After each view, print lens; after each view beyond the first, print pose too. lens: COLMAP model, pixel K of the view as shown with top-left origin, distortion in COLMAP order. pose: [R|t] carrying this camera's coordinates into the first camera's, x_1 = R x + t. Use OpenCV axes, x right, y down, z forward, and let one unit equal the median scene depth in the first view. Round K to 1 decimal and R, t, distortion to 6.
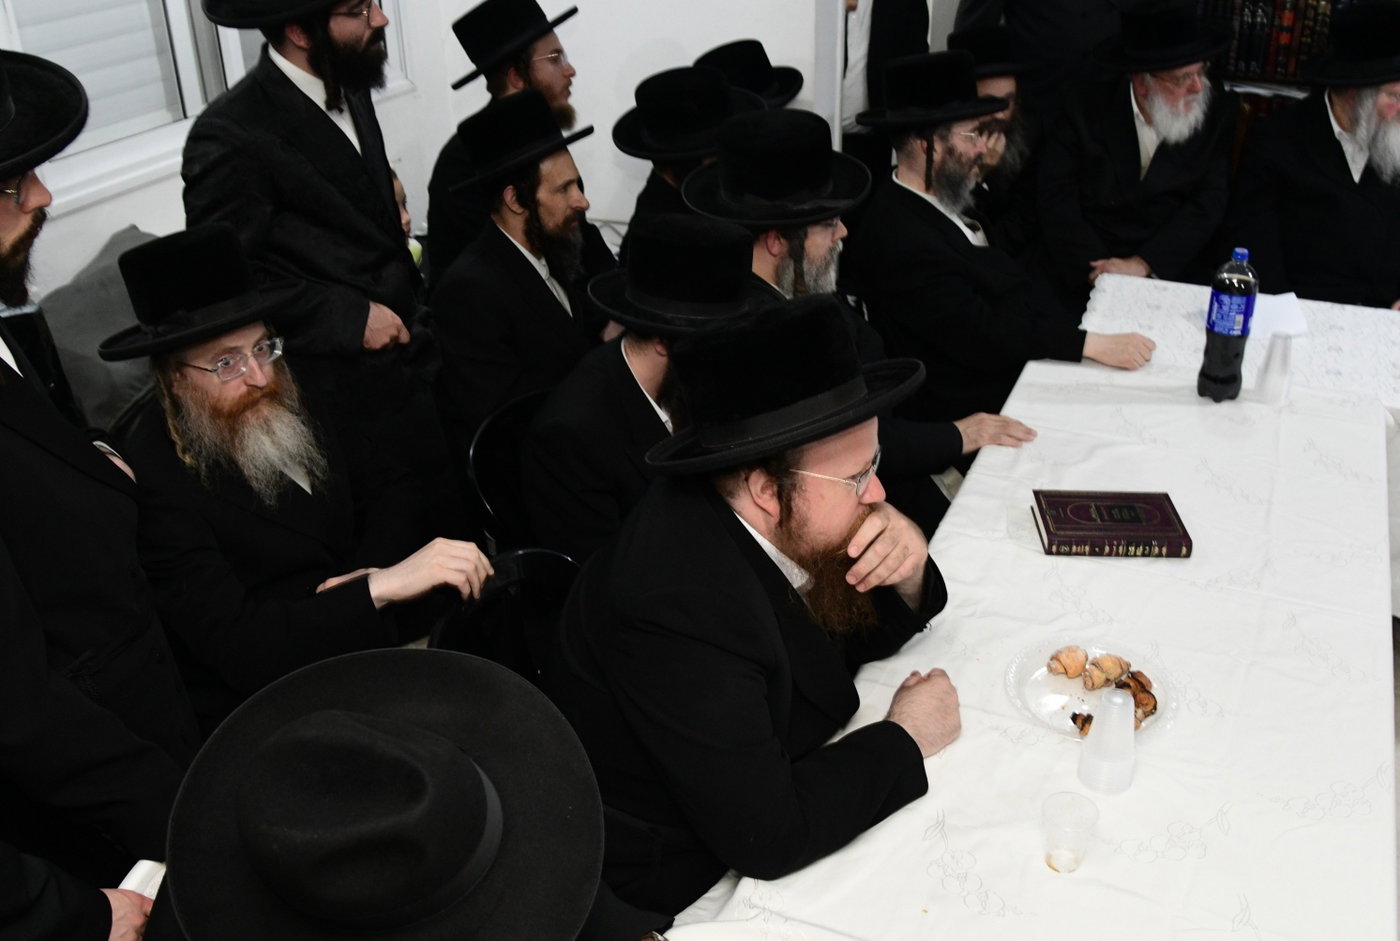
lens RADIAL K [[1355.7, 0, 699.5], [0, 1355.7, 464.2], [0, 0, 1]] dist [-0.097376, 0.000000]
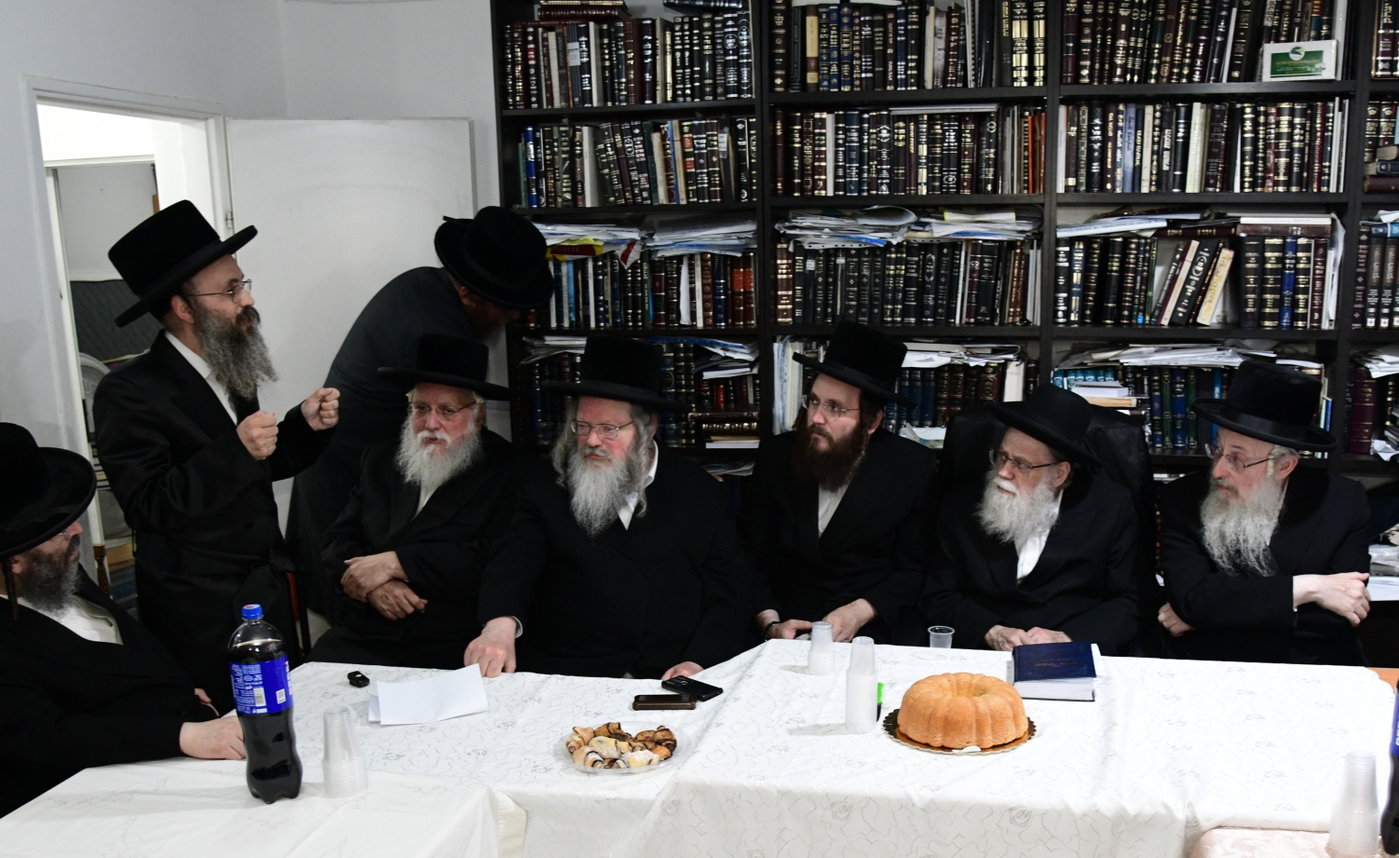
lens RADIAL K [[1294.2, 0, 778.8], [0, 1294.2, 554.5], [0, 0, 1]] dist [-0.088209, 0.000000]
pose [[0.974968, -0.050013, 0.216649, 0.525448], [0.103784, 0.964080, -0.244498, 0.026973], [-0.196639, 0.260863, 0.945137, 0.198419]]
